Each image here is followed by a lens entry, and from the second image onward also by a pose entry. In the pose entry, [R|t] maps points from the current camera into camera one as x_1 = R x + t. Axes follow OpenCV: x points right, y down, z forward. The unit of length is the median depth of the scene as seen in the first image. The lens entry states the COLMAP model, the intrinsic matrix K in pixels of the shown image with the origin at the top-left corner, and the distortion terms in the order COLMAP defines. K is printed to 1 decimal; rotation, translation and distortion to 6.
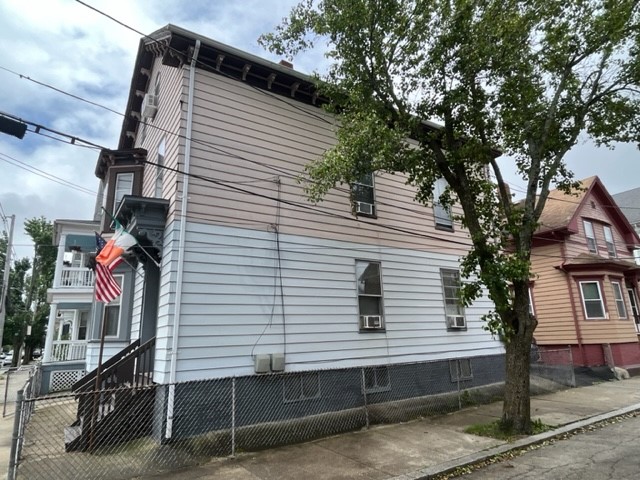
lens RADIAL K [[389.5, 0, 320.0], [0, 389.5, 240.0], [0, 0, 1]] dist [-0.000348, -0.002092]
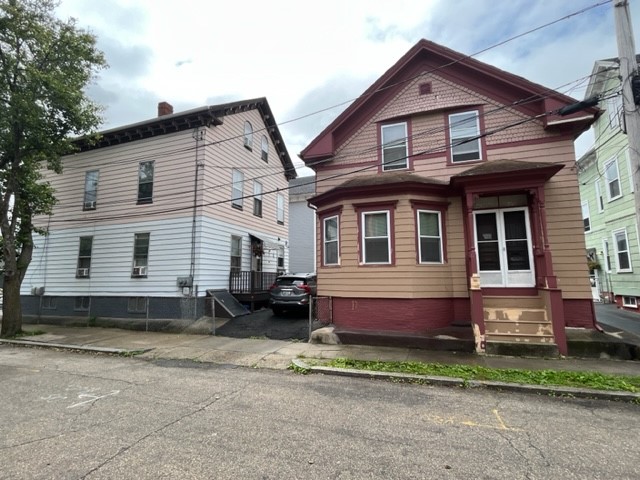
lens RADIAL K [[308.4, 0, 320.3], [0, 308.4, 242.2], [0, 0, 1]] dist [0.000817, -0.000670]
pose [[0.614087, -0.066798, -0.786407, 1.795802], [0.179425, 0.982137, 0.056685, 0.181696], [0.768573, -0.175910, 0.615103, 0.941929]]
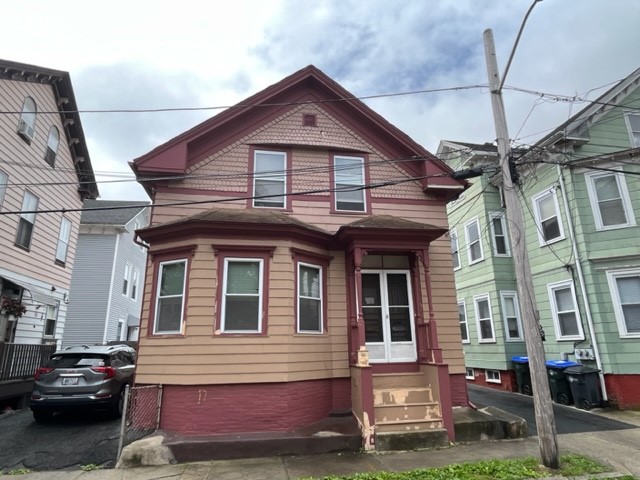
lens RADIAL K [[389.5, 0, 320.0], [0, 389.5, 240.0], [0, 0, 1]] dist [-0.000348, -0.002092]
pose [[0.920061, -0.091869, -0.380851, 1.653832], [0.084904, 0.995771, -0.035089, 0.176518], [0.382464, -0.000052, 0.923971, 0.933533]]
